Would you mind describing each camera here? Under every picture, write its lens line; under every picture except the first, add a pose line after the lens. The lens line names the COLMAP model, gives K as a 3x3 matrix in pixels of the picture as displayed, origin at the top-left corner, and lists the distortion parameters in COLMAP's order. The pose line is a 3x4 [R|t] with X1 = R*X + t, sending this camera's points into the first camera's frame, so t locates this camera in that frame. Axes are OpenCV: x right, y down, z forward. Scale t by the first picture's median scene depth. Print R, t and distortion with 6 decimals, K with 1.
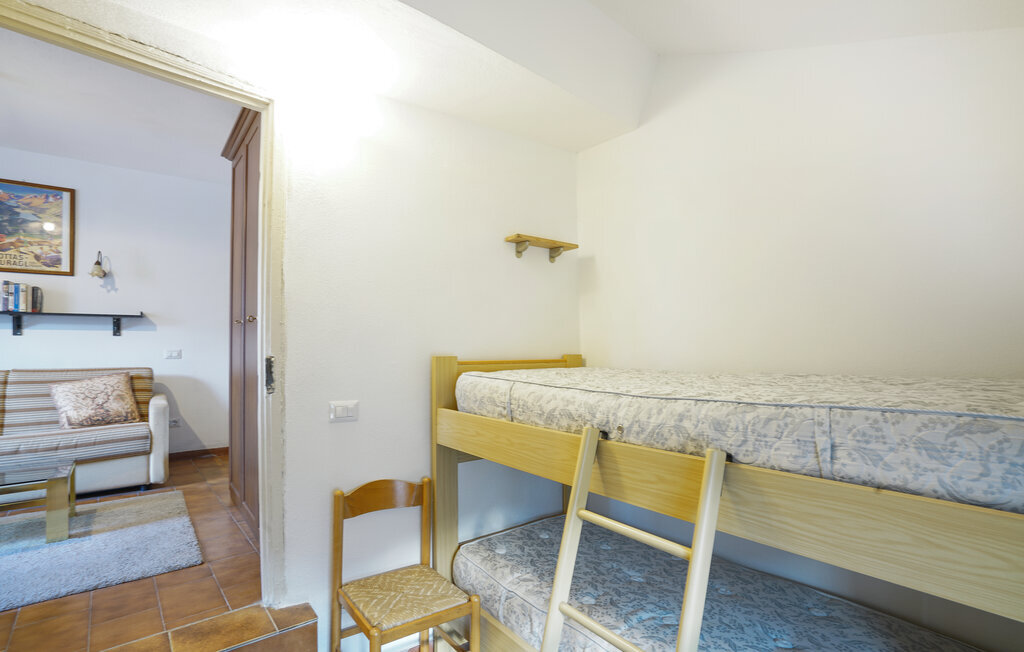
lens RADIAL K [[487.5, 0, 512.1], [0, 487.5, 333.8], [0, 0, 1]] dist [-0.061131, 0.023721]
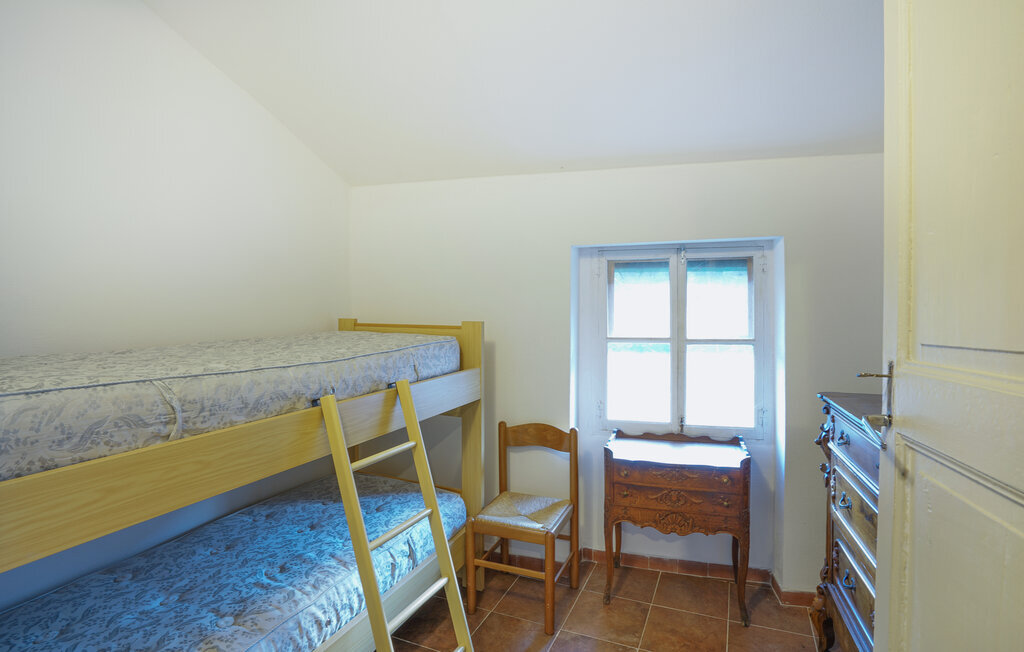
lens RADIAL K [[487.5, 0, 512.1], [0, 487.5, 333.8], [0, 0, 1]] dist [-0.061131, 0.023721]
pose [[-0.480656, -0.036513, 0.876149, -1.287839], [-0.016628, 0.999333, 0.032525, 0.020285], [-0.876752, 0.001065, -0.480942, 1.544807]]
